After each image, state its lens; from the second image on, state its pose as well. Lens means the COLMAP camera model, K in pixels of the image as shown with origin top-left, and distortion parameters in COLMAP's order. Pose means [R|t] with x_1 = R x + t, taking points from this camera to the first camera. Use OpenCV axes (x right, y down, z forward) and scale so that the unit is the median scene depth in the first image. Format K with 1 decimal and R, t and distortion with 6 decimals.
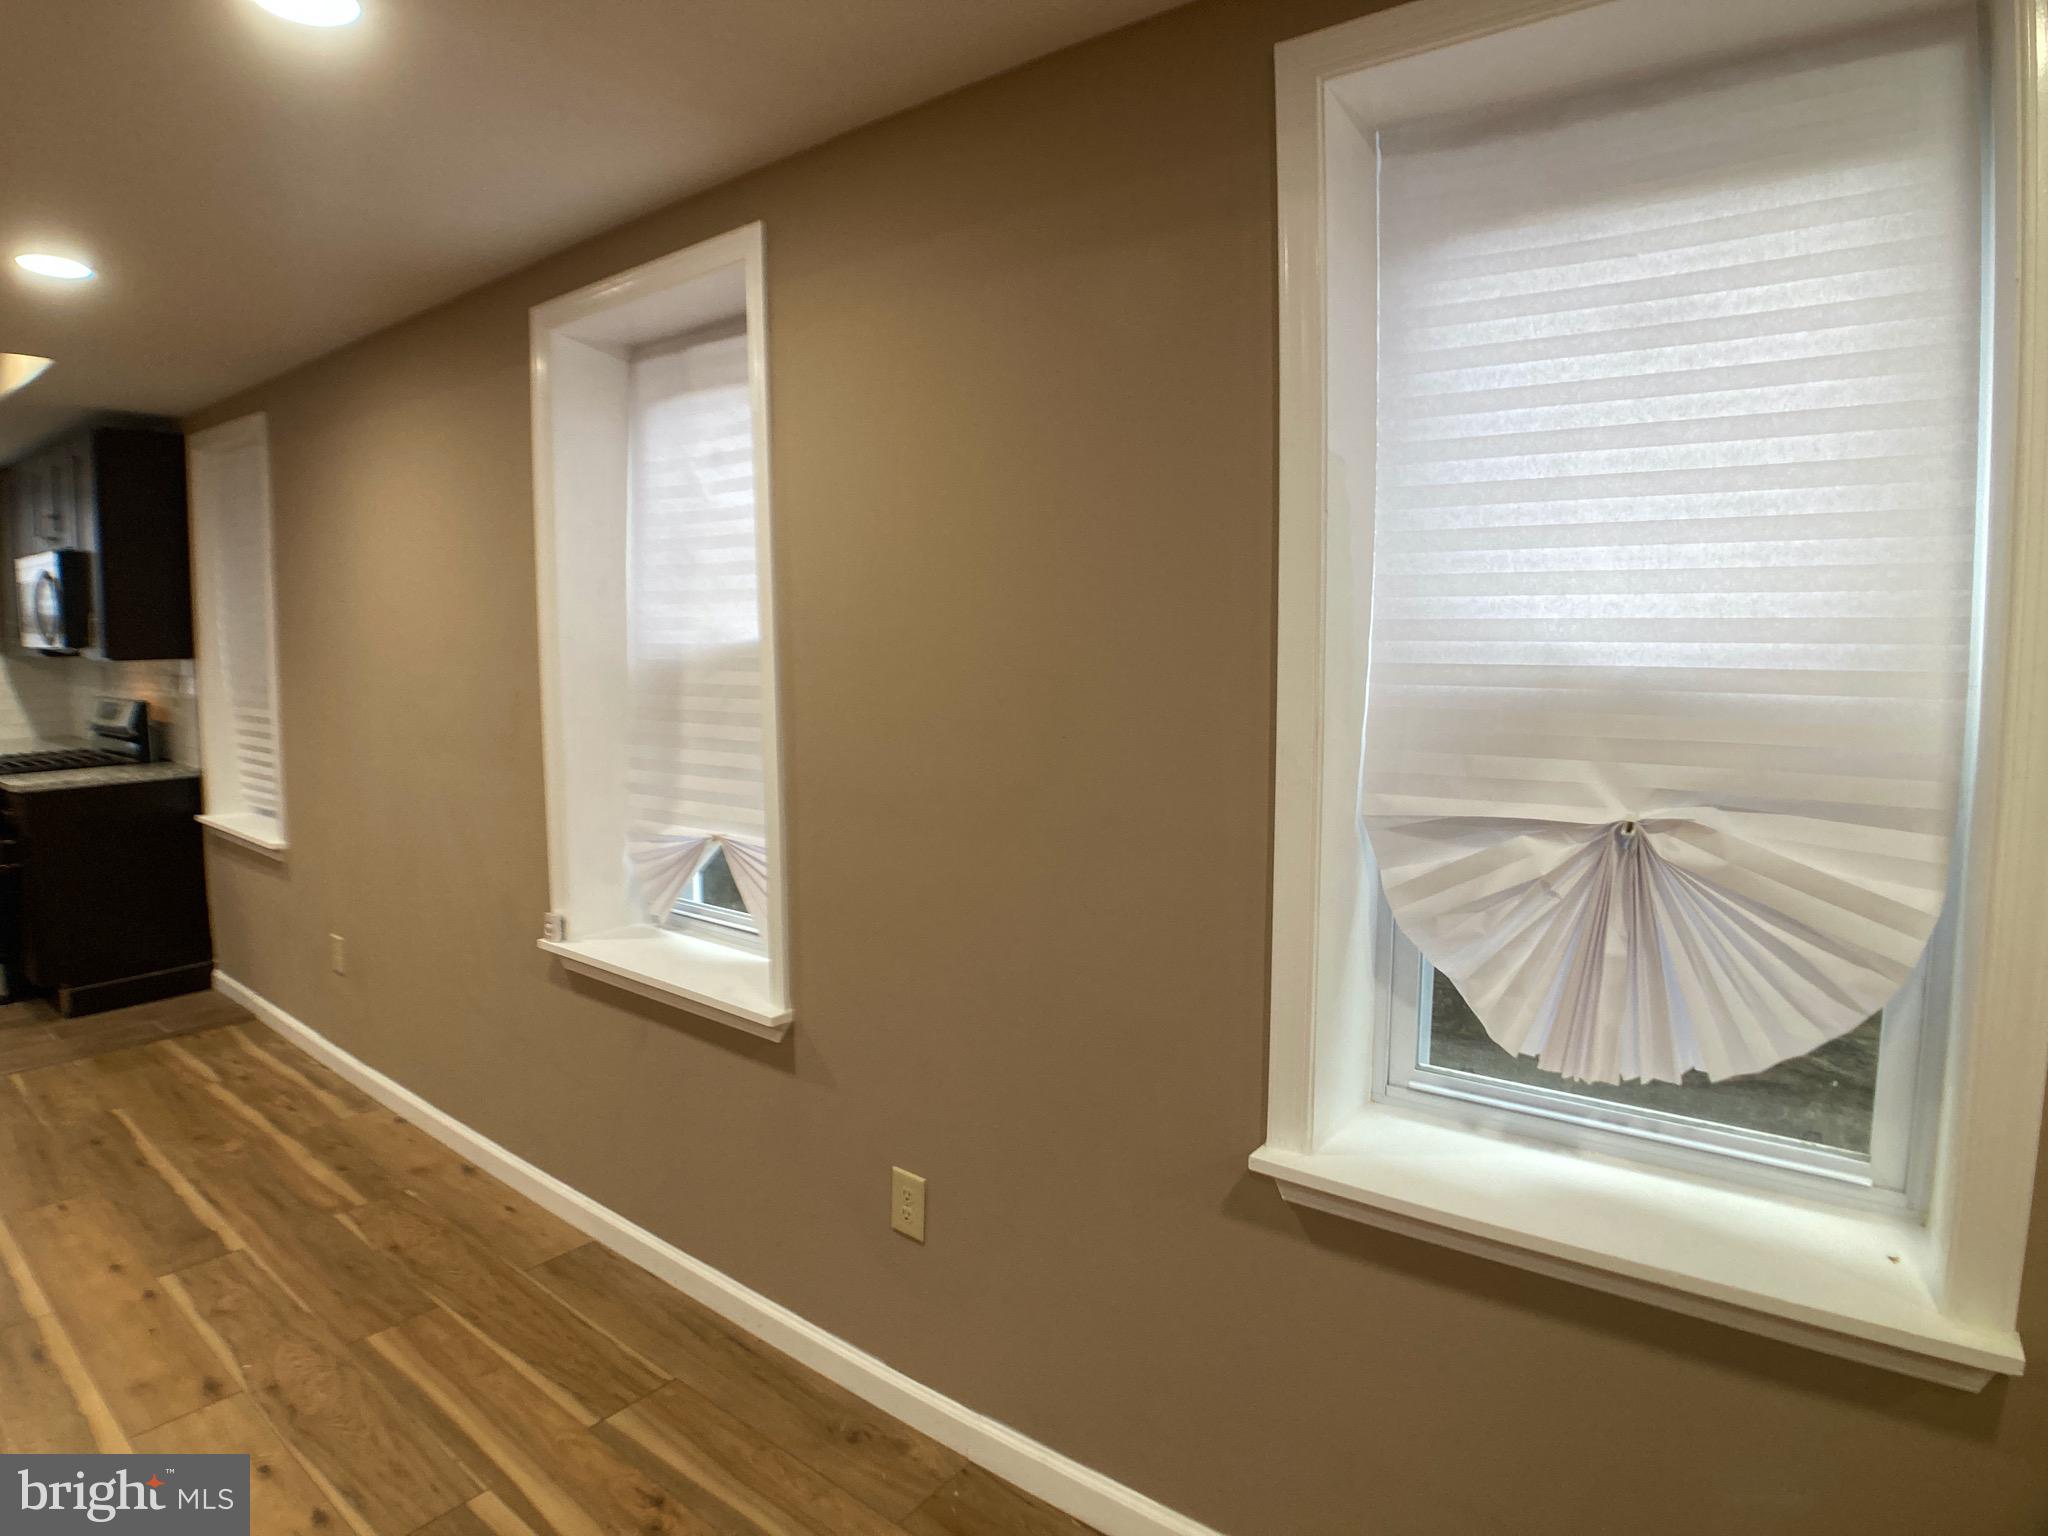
lens RADIAL K [[1163.0, 0, 1024.0], [0, 1163.0, 768.0], [0, 0, 1]] dist [-0.092316, 0.023773]
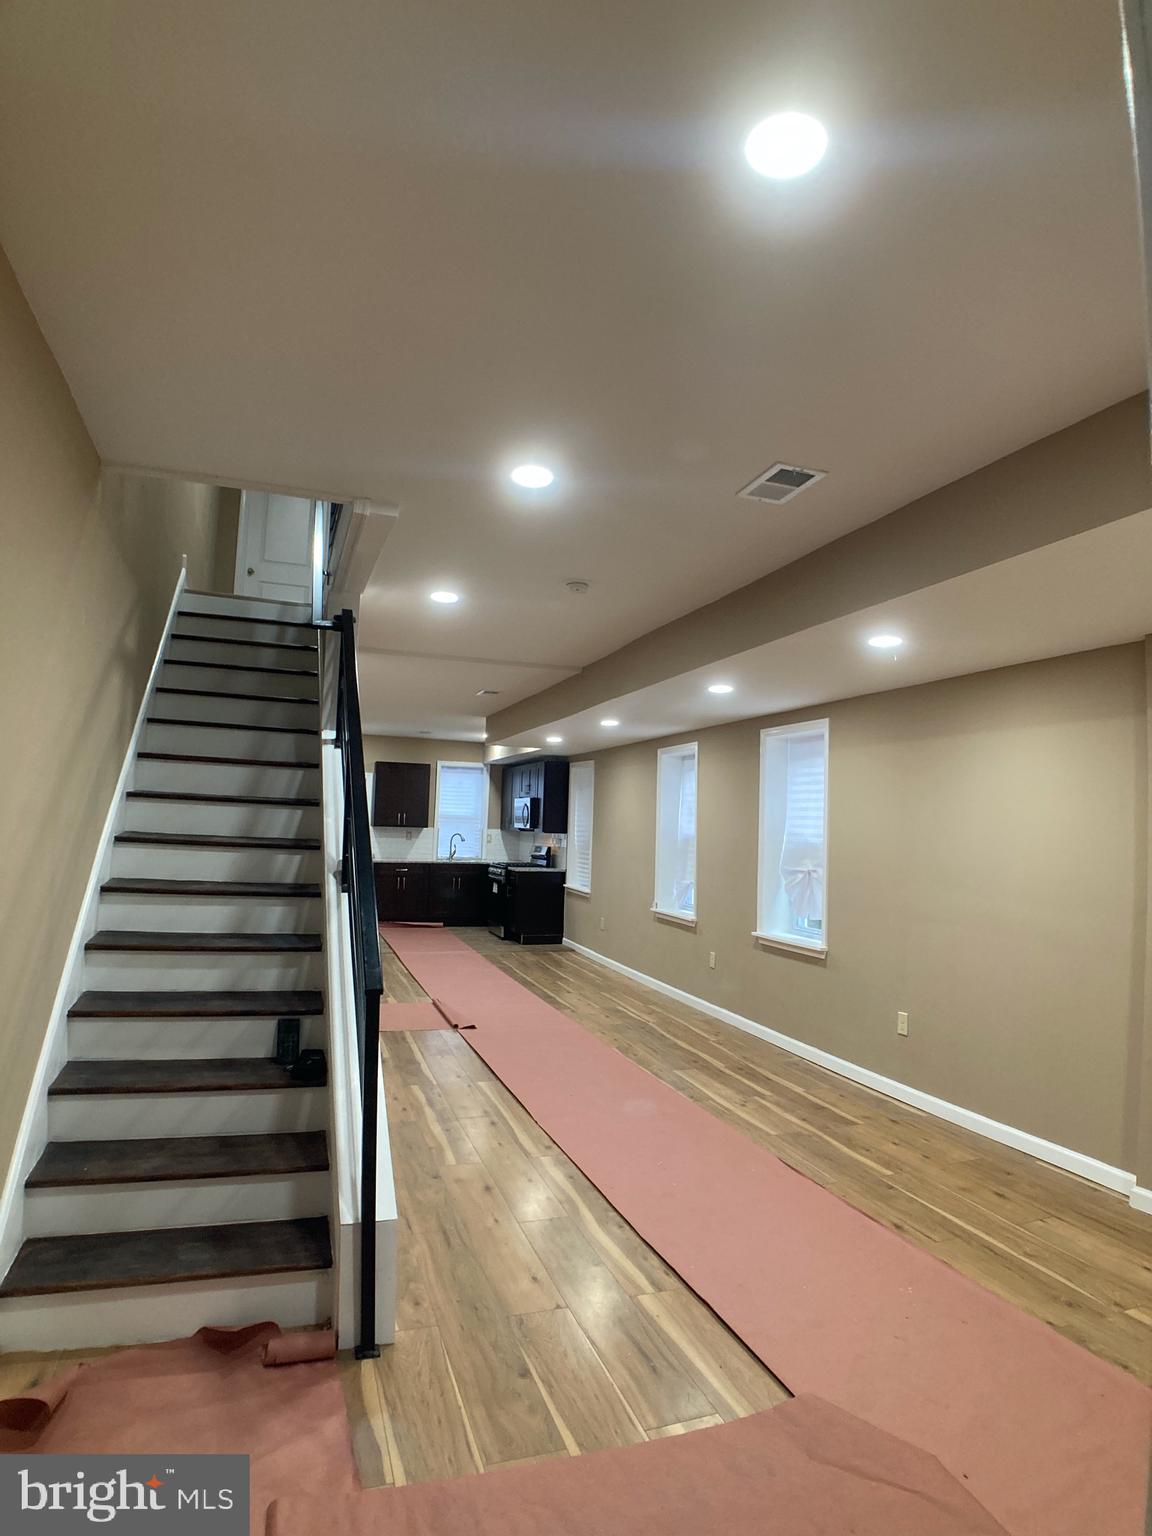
lens RADIAL K [[872.3, 0, 576.0], [0, 872.3, 768.0], [0, 0, 1]] dist [-0.092316, 0.023773]
pose [[0.835992, -0.018995, -0.548414, 0.695456], [-0.079046, 0.984809, -0.154605, 0.109453], [0.543019, 0.172598, 0.821791, -1.155254]]
